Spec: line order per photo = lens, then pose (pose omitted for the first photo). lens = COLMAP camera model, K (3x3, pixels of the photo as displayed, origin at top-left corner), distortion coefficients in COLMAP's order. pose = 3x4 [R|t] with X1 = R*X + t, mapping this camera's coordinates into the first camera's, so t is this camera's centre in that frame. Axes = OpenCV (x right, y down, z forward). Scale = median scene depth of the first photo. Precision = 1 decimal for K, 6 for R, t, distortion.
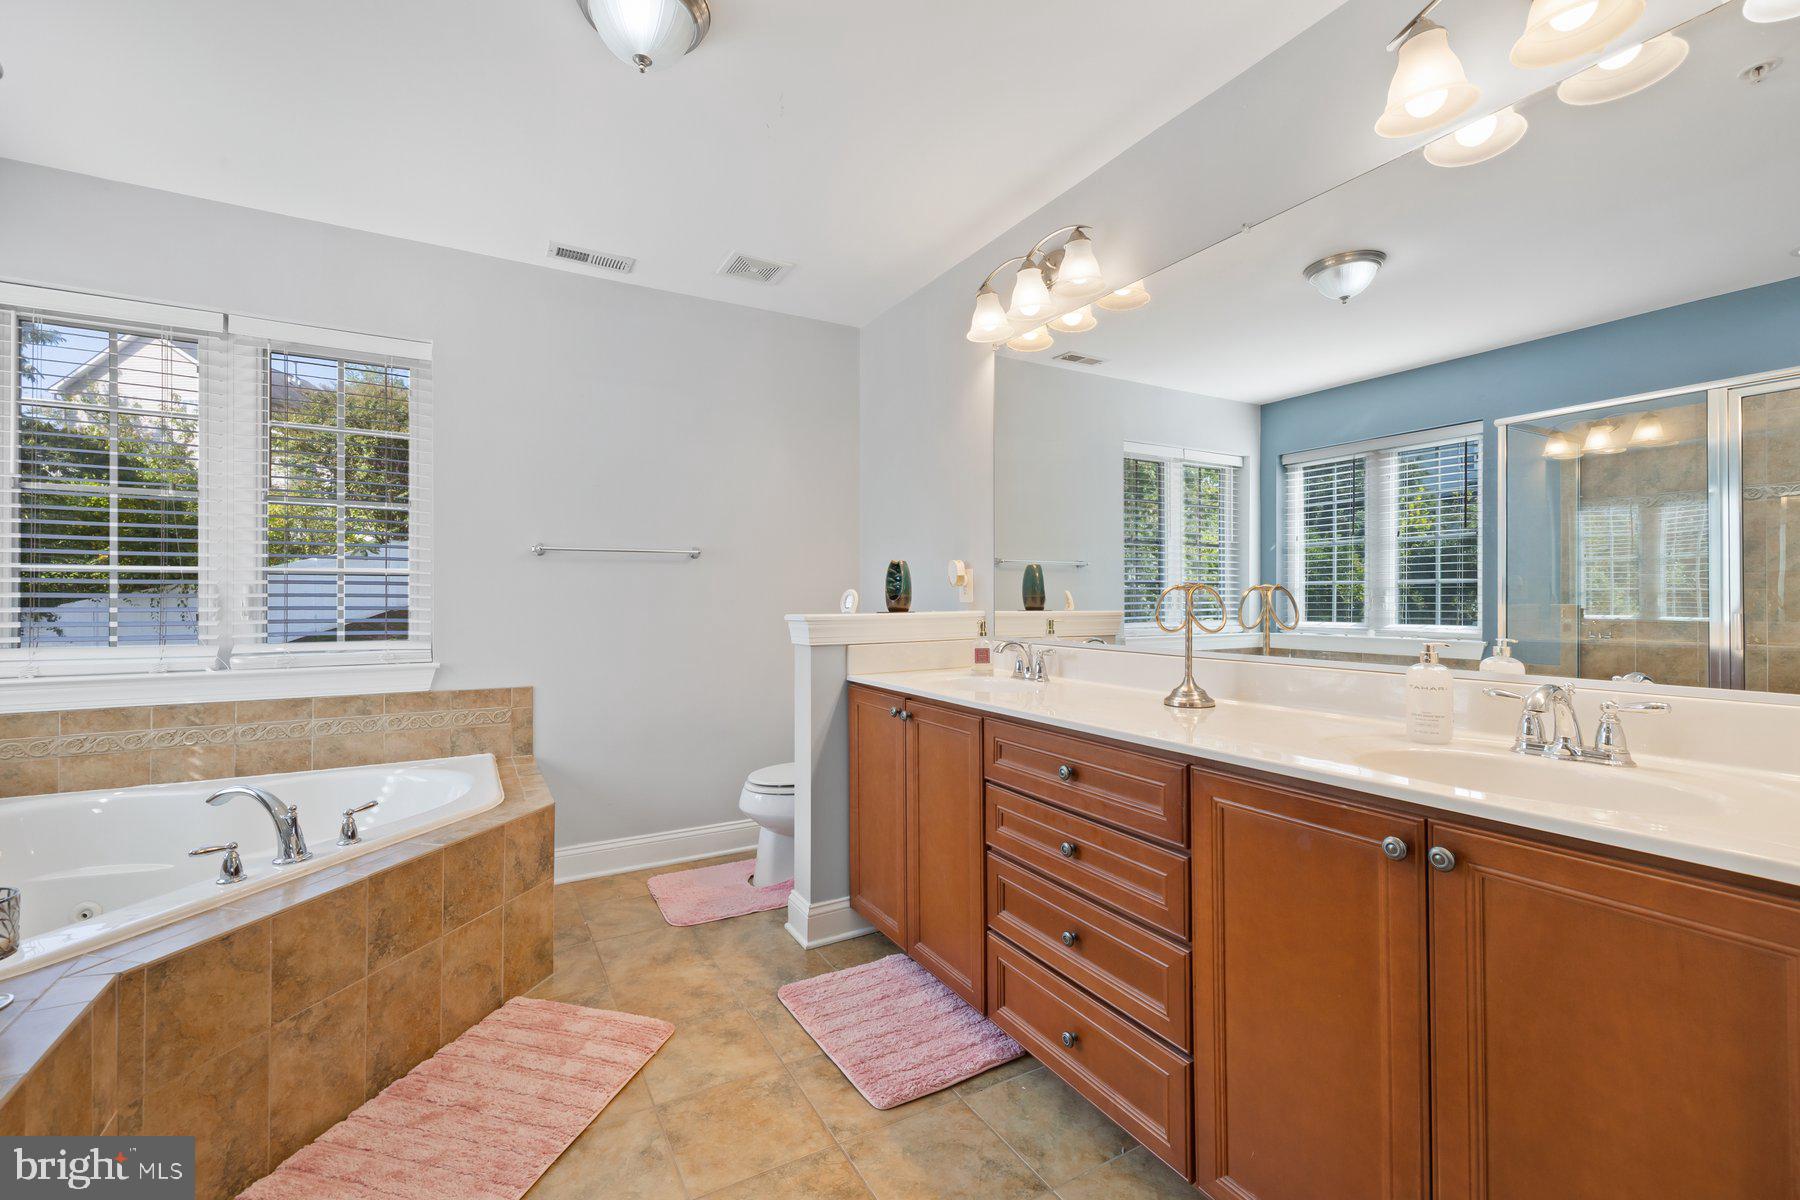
lens RADIAL K [[758.4, 0, 893.3], [0, 758.4, 595.9], [0, 0, 1]] dist [0.006291, -0.001435]
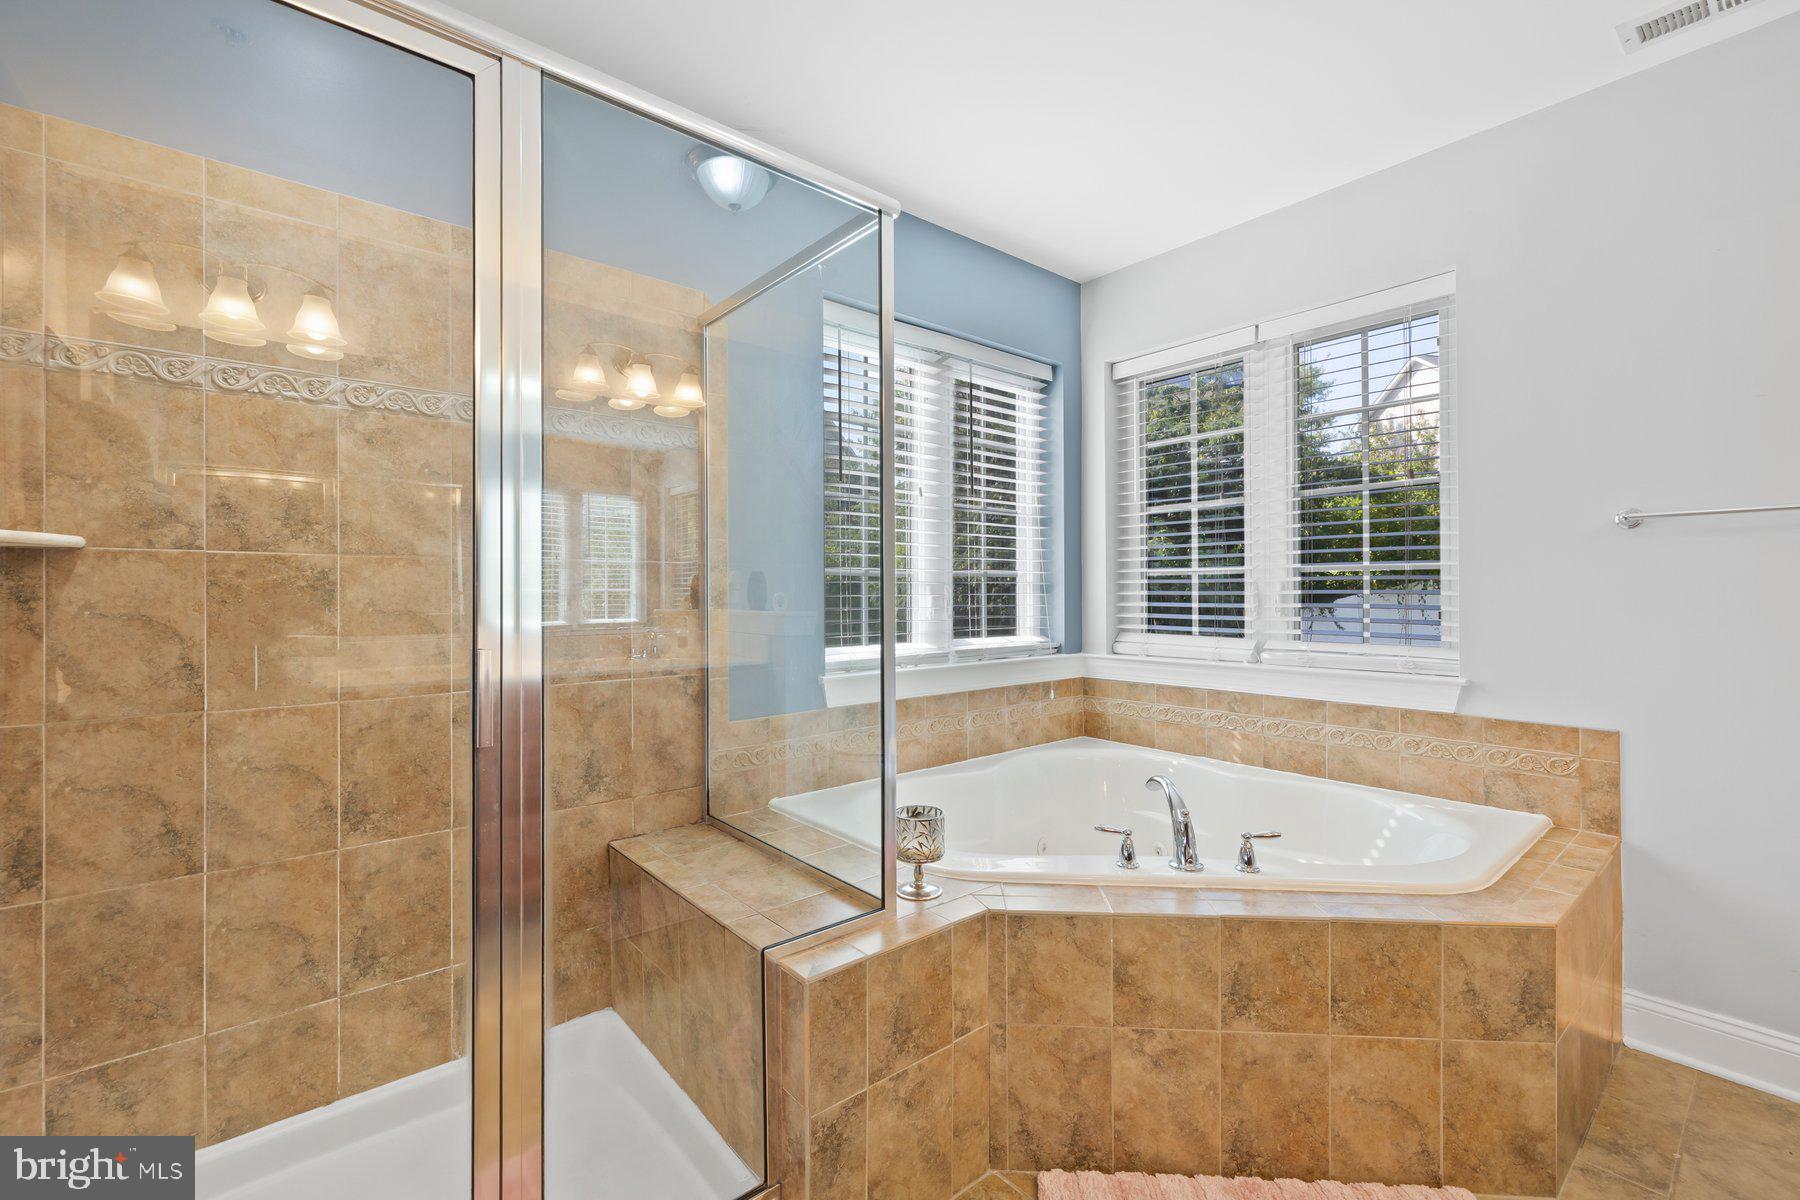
lens RADIAL K [[758.4, 0, 893.3], [0, 758.4, 595.9], [0, 0, 1]] dist [0.006291, -0.001435]
pose [[0.177389, 0.000317, -0.984141, 0.066572], [0.003128, 0.999995, 0.000886, 0.001796], [0.984136, -0.003235, 0.177387, 0.338239]]
